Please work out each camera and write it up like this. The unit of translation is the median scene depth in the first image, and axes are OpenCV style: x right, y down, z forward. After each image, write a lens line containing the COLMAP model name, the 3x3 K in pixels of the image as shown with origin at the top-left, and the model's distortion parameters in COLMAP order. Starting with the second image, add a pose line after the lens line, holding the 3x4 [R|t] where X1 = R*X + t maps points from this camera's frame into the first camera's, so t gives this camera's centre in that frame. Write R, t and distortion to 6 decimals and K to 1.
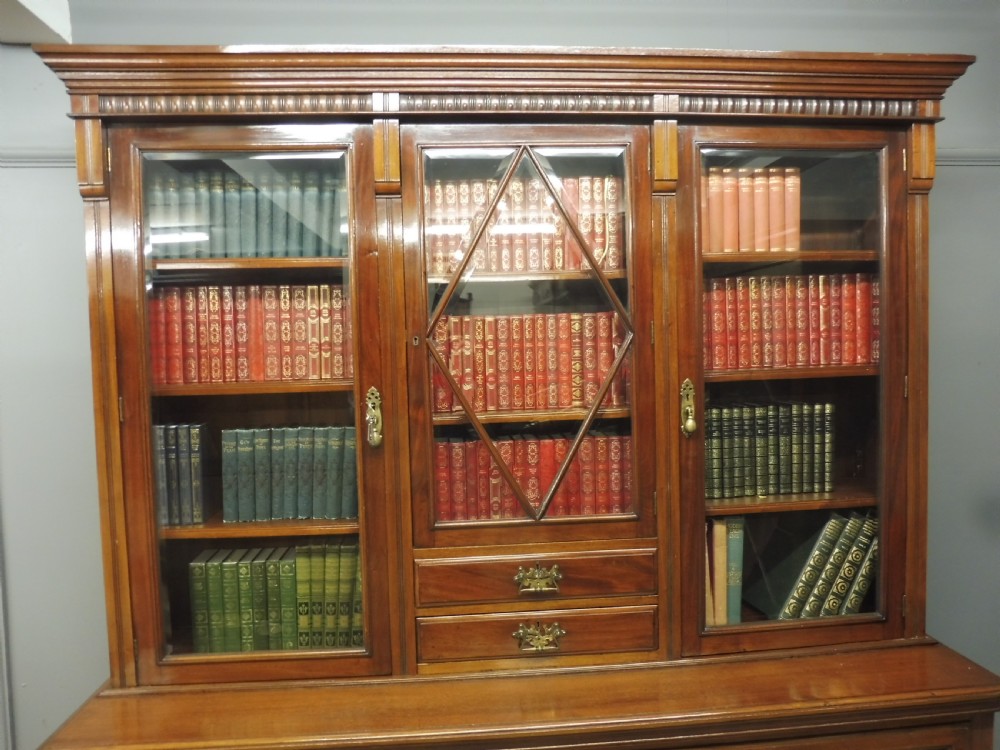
lens RADIAL K [[714.2, 0, 502.0], [0, 714.2, 379.0], [0, 0, 1]] dist [-0.043119, -0.008610]
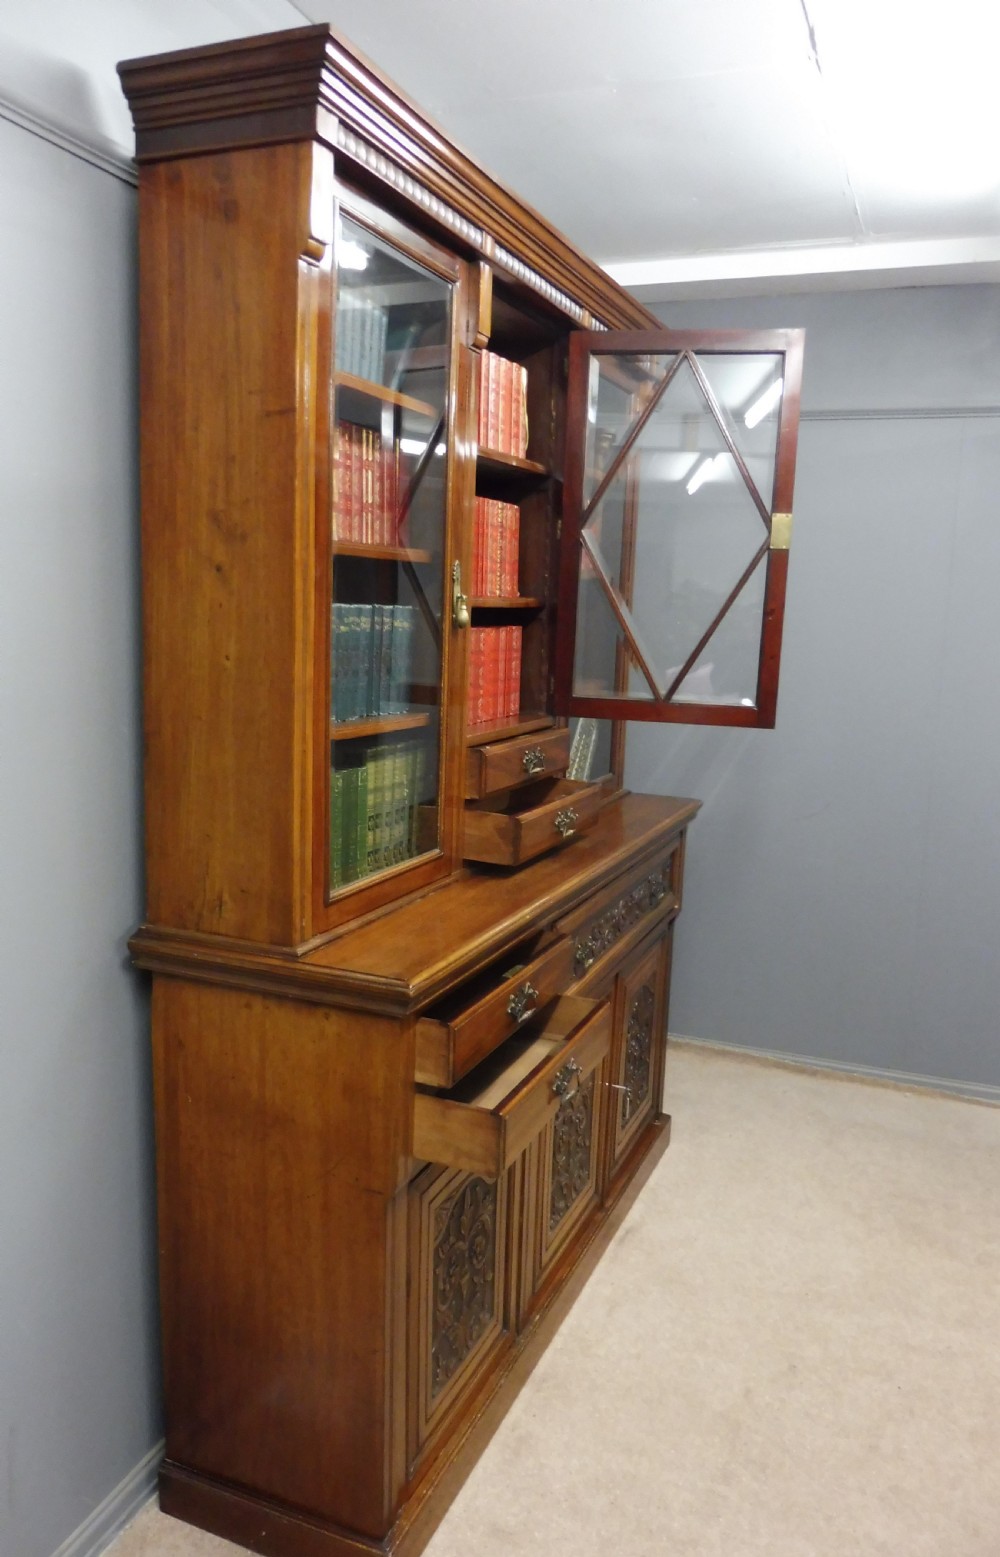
lens RADIAL K [[1161.9, 0, 496.1], [0, 1161.9, 798.0], [0, 0, 1]] dist [-0.020342, -0.042160]
pose [[0.457444, -0.109897, 0.882421, -1.425540], [-0.012296, 0.991457, 0.129850, 0.113732], [-0.889153, -0.070250, 0.452185, 0.246118]]
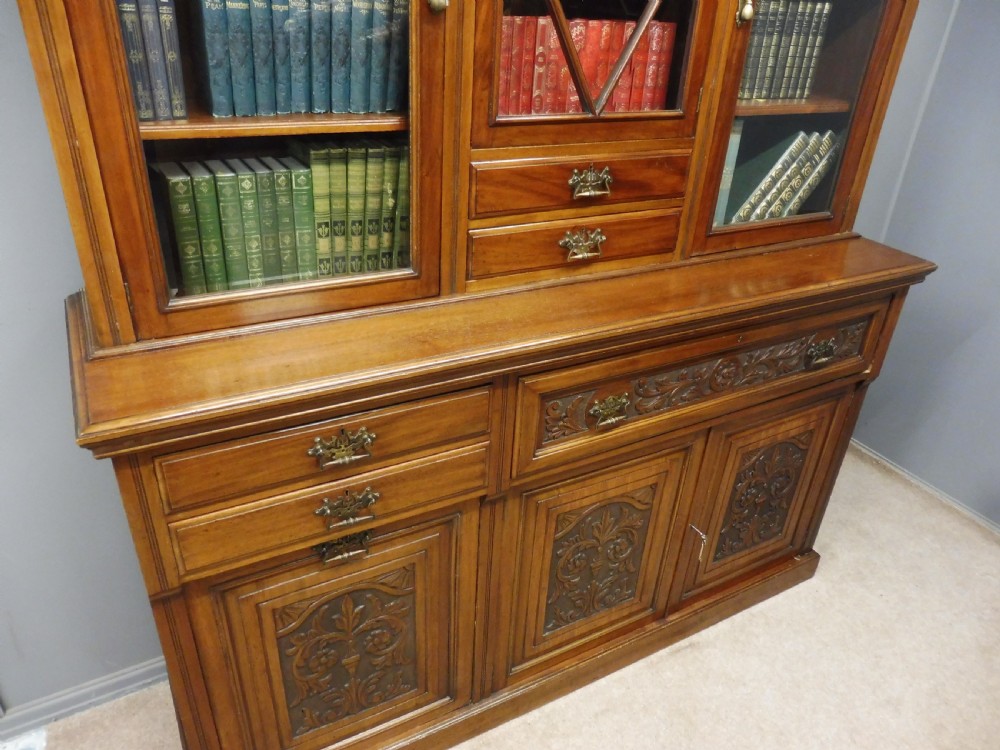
lens RADIAL K [[729.8, 0, 503.9], [0, 729.8, 381.6], [0, 0, 1]] dist [-0.043080, 0.005531]
pose [[0.905482, -0.136107, 0.401966, -0.450260], [-0.063952, 0.892597, 0.446296, 0.095059], [-0.419538, -0.429819, 0.799527, 0.175332]]
